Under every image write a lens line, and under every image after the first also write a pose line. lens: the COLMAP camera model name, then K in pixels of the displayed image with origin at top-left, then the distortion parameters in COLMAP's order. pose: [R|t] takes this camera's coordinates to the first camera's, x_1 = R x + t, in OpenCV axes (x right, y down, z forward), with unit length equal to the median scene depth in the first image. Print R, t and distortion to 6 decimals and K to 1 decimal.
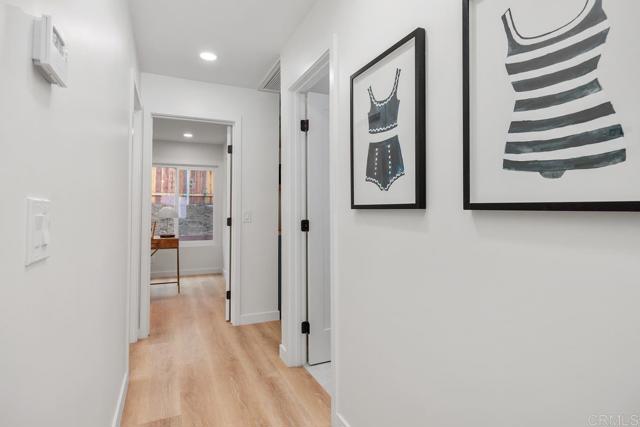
lens RADIAL K [[337.5, 0, 319.5], [0, 337.5, 210.9], [0, 0, 1]] dist [-0.004527, -0.000599]
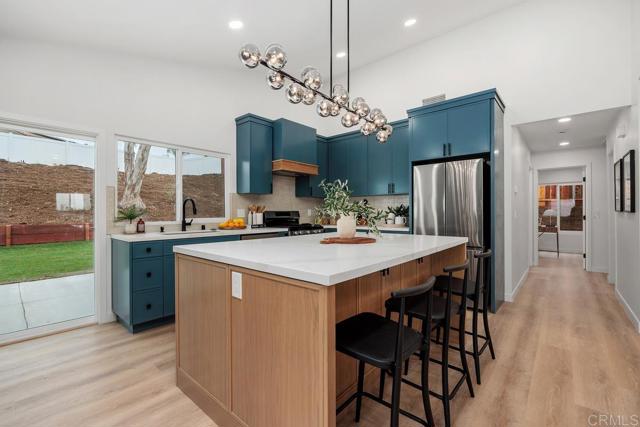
lens RADIAL K [[288.0, 0, 322.5], [0, 288.0, 213.9], [0, 0, 1]] dist [-0.001525, 0.001158]
pose [[0.435967, -0.012612, -0.899874, 0.513951], [0.013714, 0.999879, -0.007369, 0.005472], [0.899858, -0.009128, 0.436087, -0.968449]]
